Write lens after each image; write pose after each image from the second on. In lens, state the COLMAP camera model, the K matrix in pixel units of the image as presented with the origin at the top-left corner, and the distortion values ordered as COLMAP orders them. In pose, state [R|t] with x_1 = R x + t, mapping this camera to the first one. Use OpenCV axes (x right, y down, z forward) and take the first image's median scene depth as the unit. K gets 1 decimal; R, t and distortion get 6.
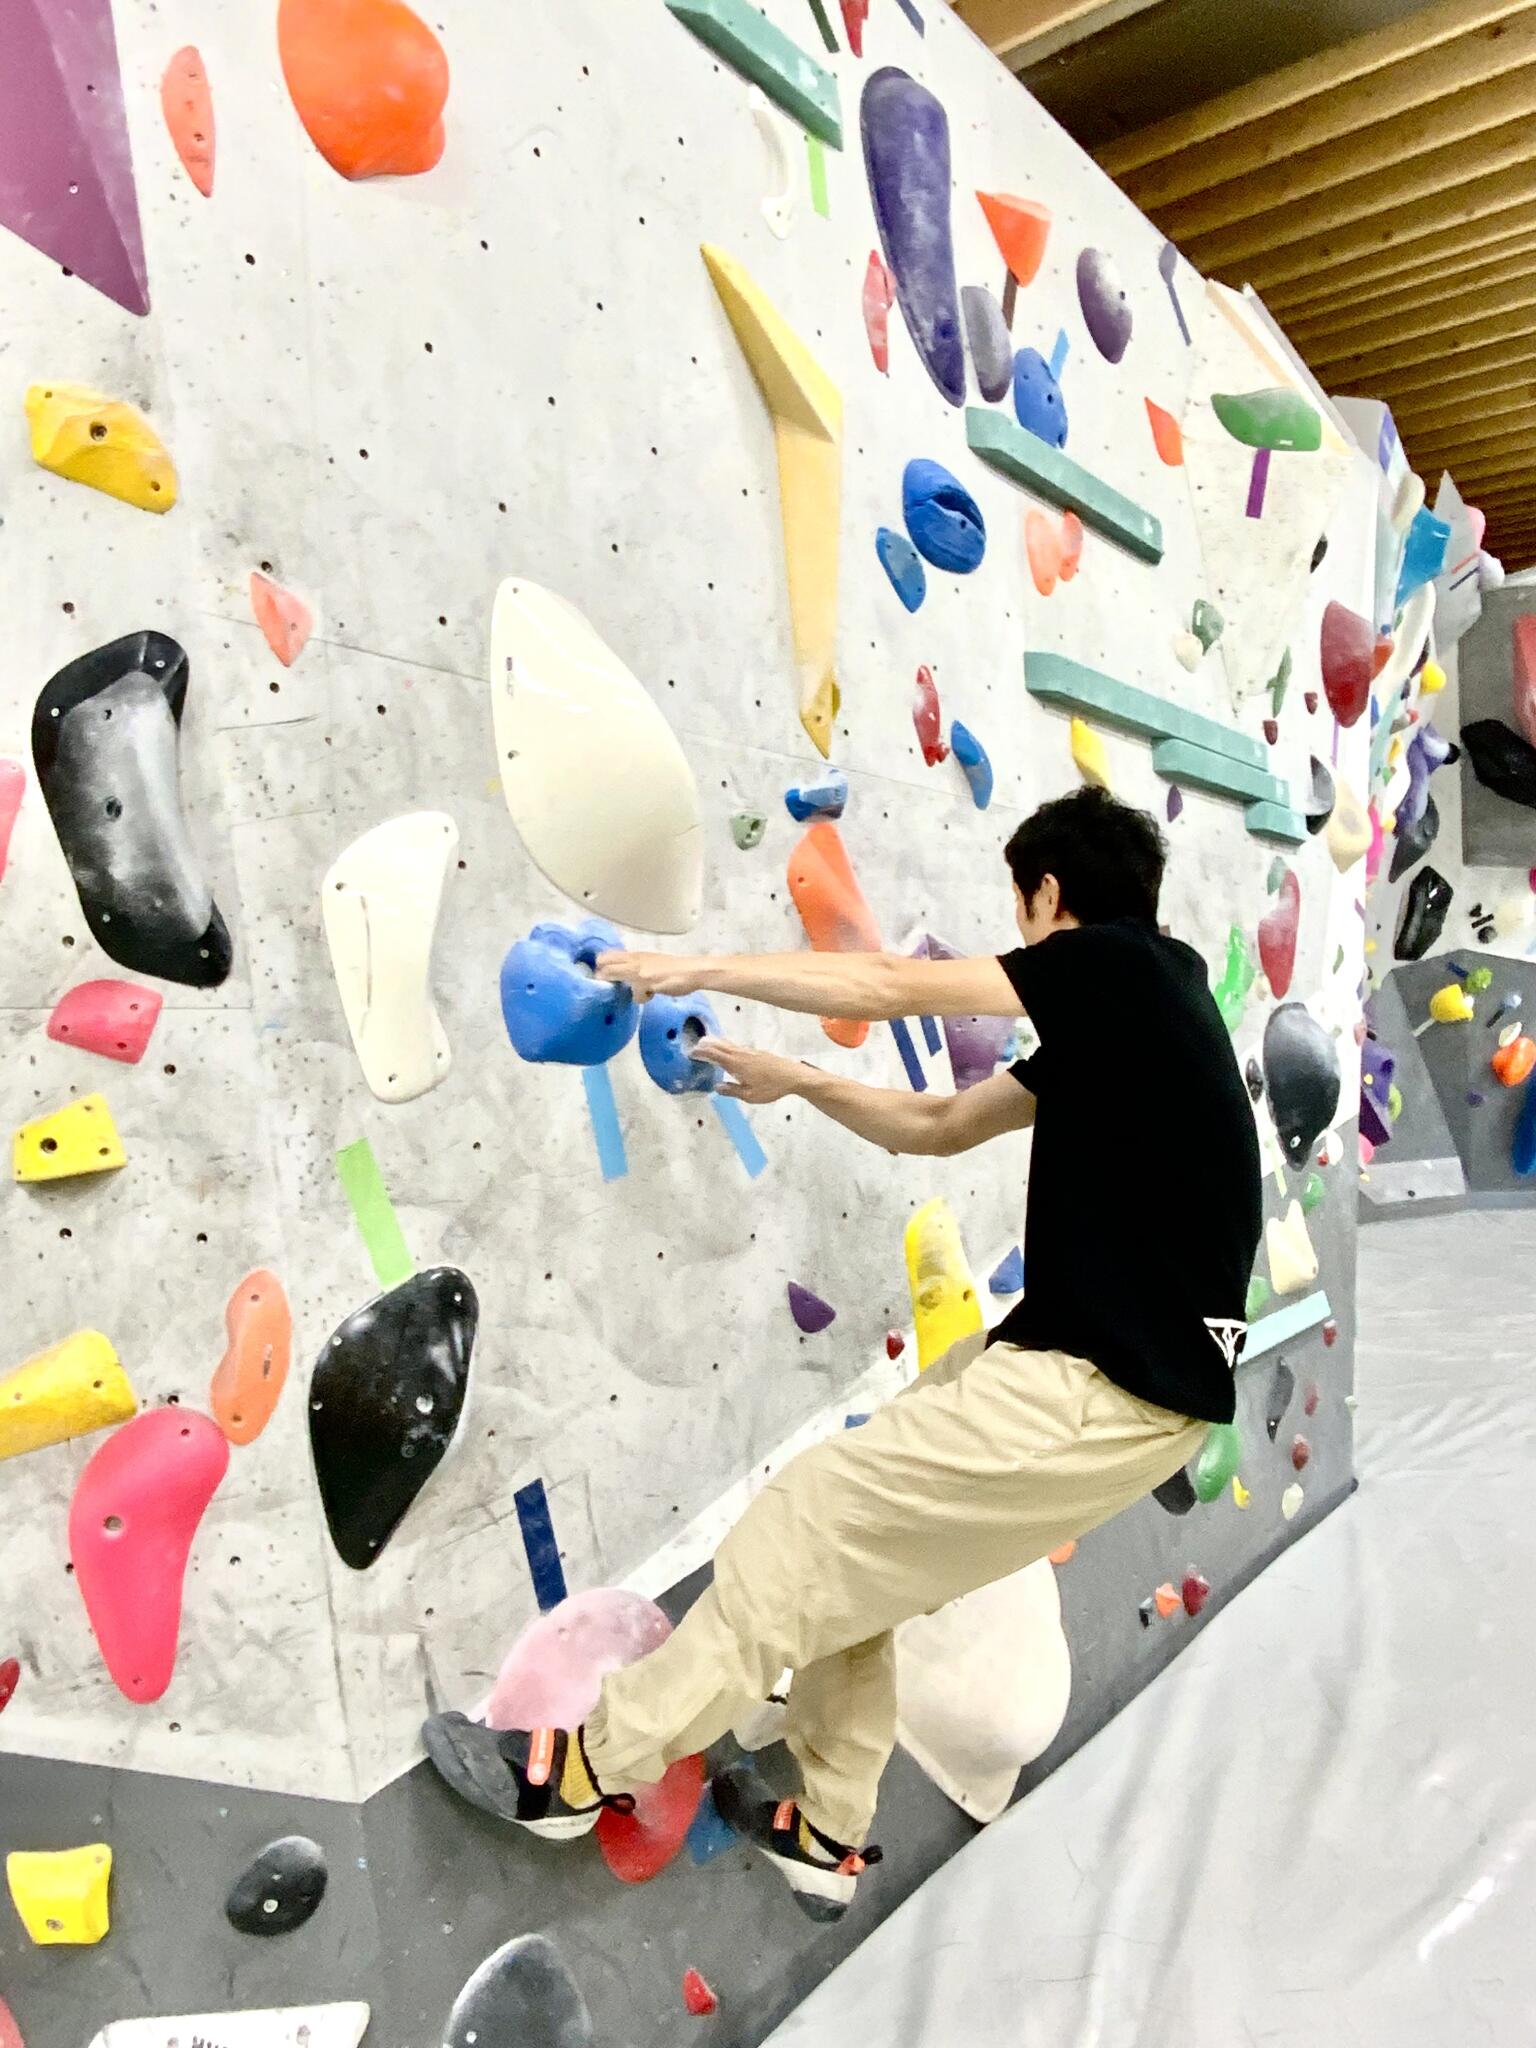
lens RADIAL K [[1367.6, 0, 768.0], [0, 1367.6, 1024.0], [0, 0, 1]] dist [0.073738, -0.109441]
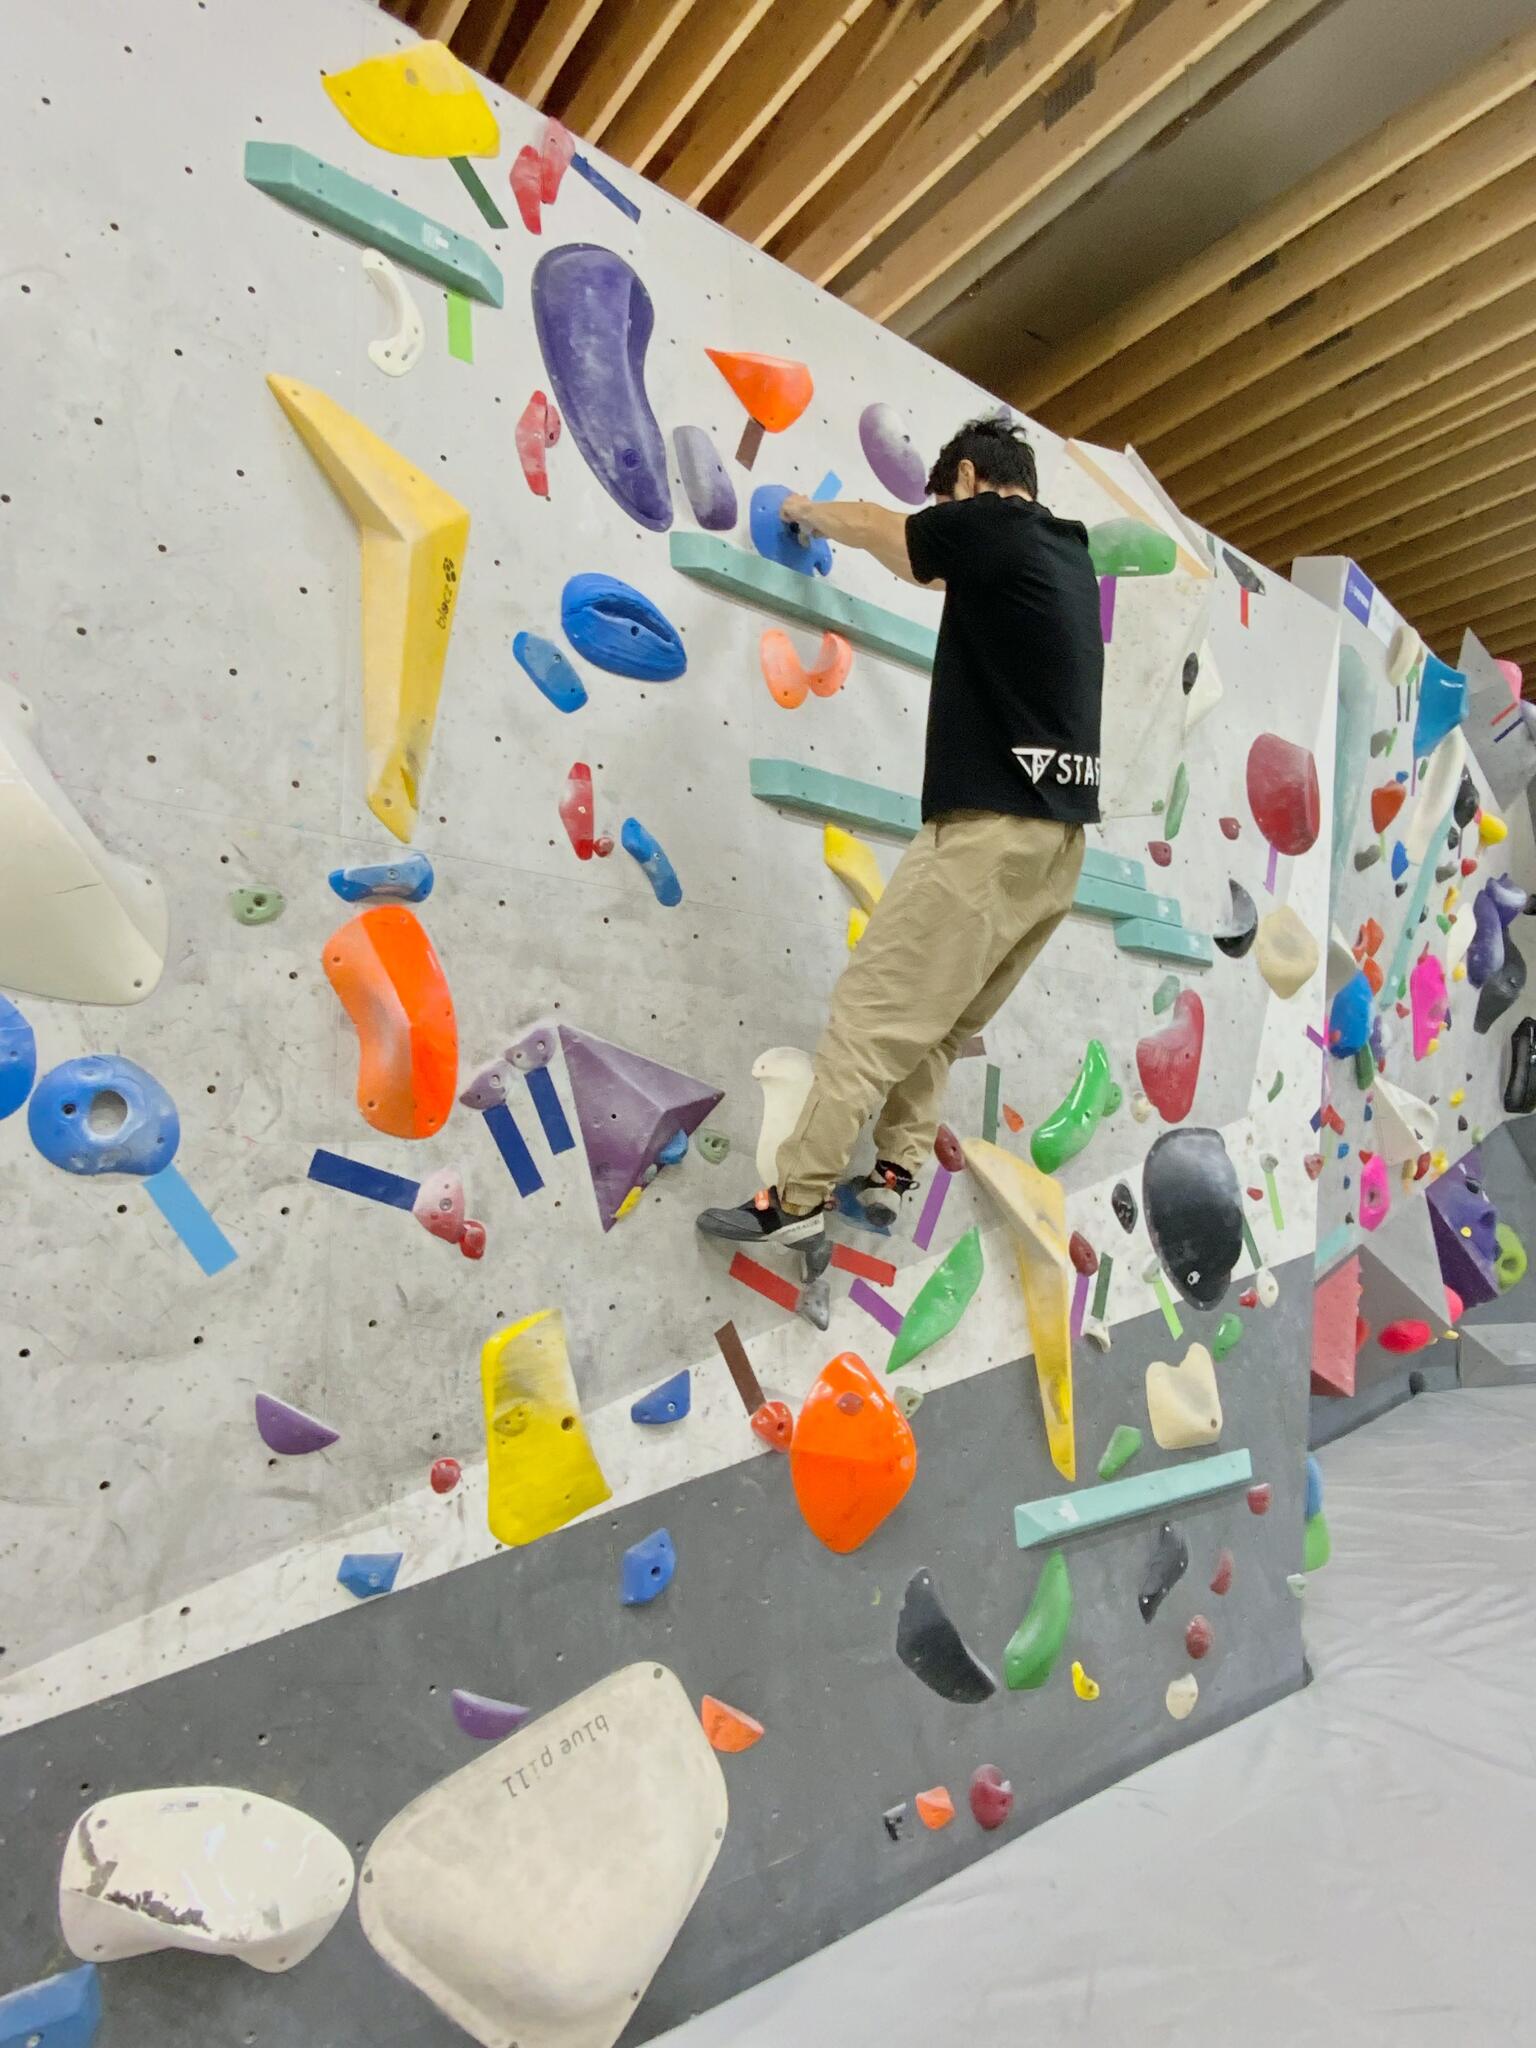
lens RADIAL K [[1123.5, 0, 768.0], [0, 1123.5, 1024.0], [0, 0, 1]] dist [0.042290, -0.055434]
pose [[0.971661, -0.028109, -0.234703, 0.424651], [-0.006769, 0.989189, -0.146490, 0.044778], [0.236284, 0.143927, 0.960966, 0.269829]]
